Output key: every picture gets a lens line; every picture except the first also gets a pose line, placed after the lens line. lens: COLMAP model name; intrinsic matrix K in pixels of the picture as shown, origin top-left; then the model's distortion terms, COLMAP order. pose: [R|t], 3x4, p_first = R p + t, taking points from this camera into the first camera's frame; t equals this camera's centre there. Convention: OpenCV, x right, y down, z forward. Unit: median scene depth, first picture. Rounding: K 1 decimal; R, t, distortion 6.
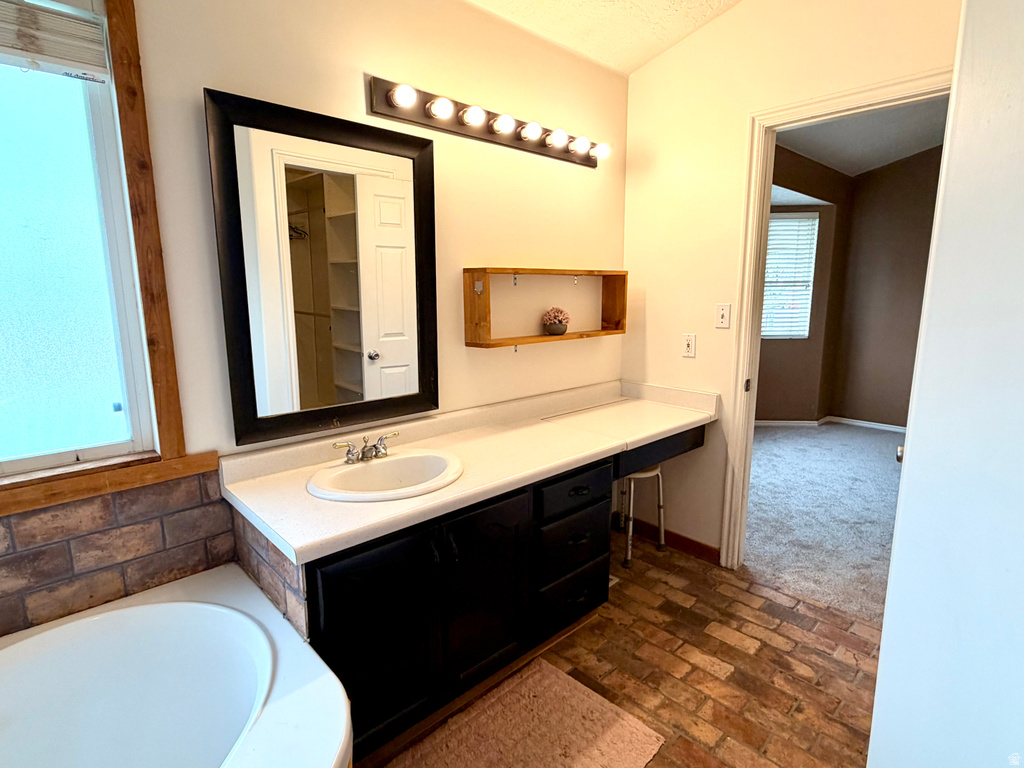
lens RADIAL K [[534.6, 0, 512.0], [0, 534.6, 384.0], [0, 0, 1]] dist [-0.000492, -0.000010]
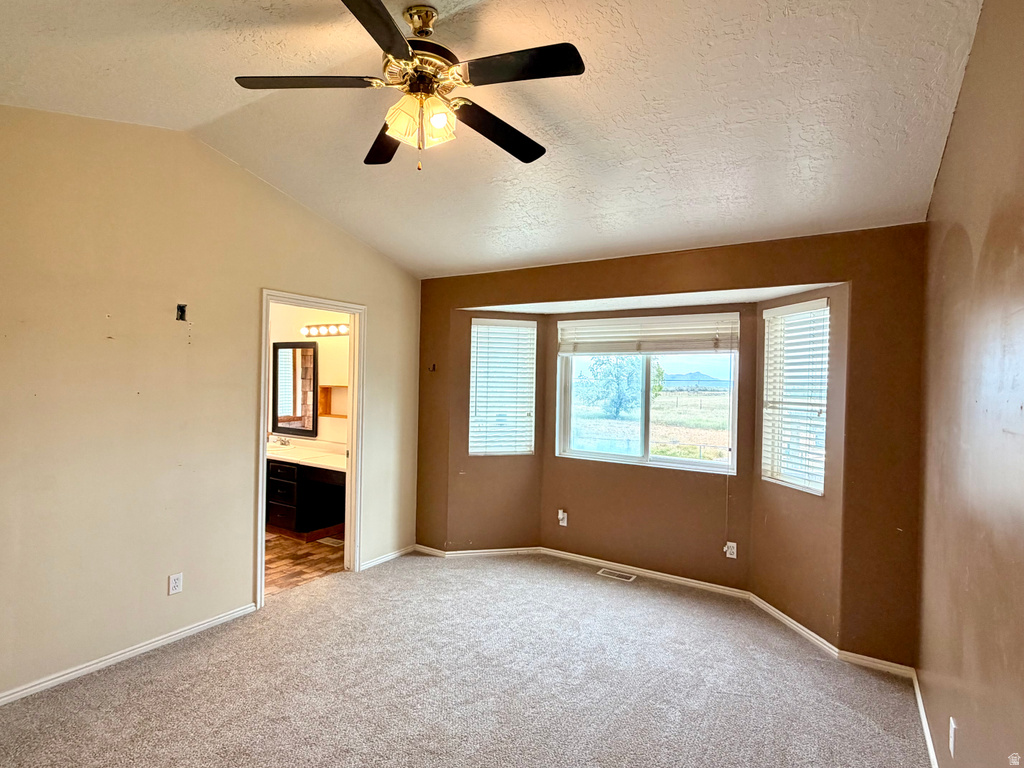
lens RADIAL K [[528.4, 0, 512.0], [0, 528.4, 384.0], [0, 0, 1]] dist [-0.000963, 0.000007]
pose [[0.247303, 0.014864, -0.968824, 1.080132], [-0.192529, 0.980699, -0.034099, -0.126559], [0.949618, 0.194960, 0.245392, 0.507792]]
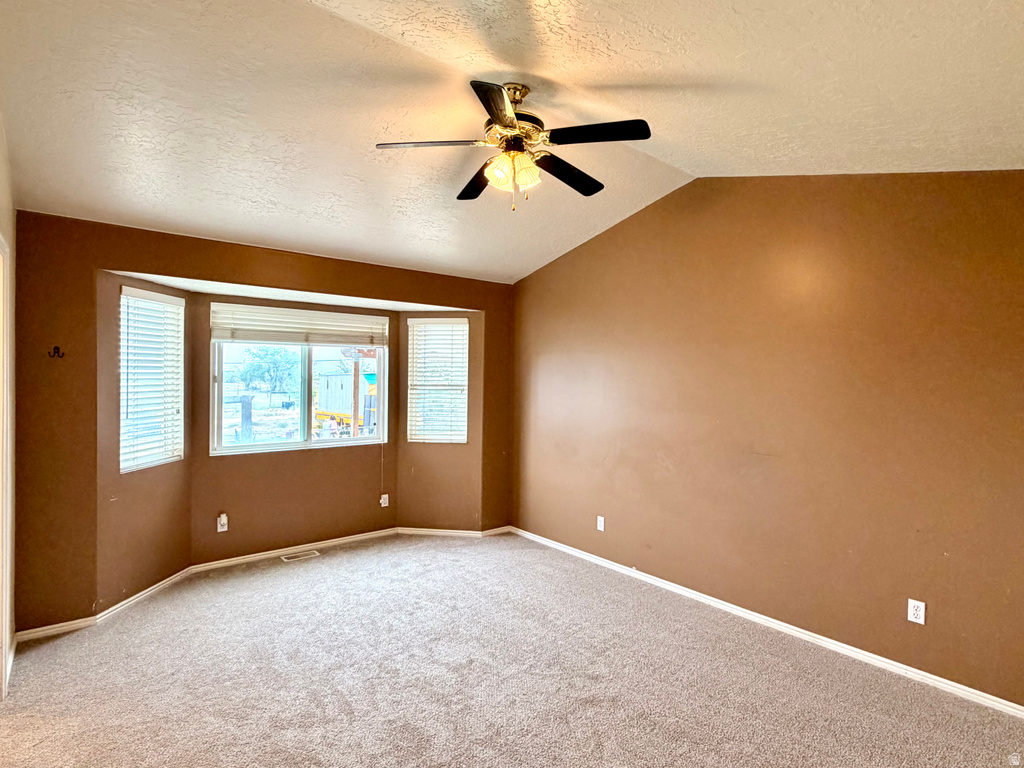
lens RADIAL K [[528.4, 0, 512.0], [0, 528.4, 384.0], [0, 0, 1]] dist [-0.000963, 0.000007]
pose [[0.997662, 0.017257, -0.066131, 0.719715], [-0.027662, 0.986760, -0.159810, -0.041858], [0.062497, 0.161266, 0.984930, 0.045775]]
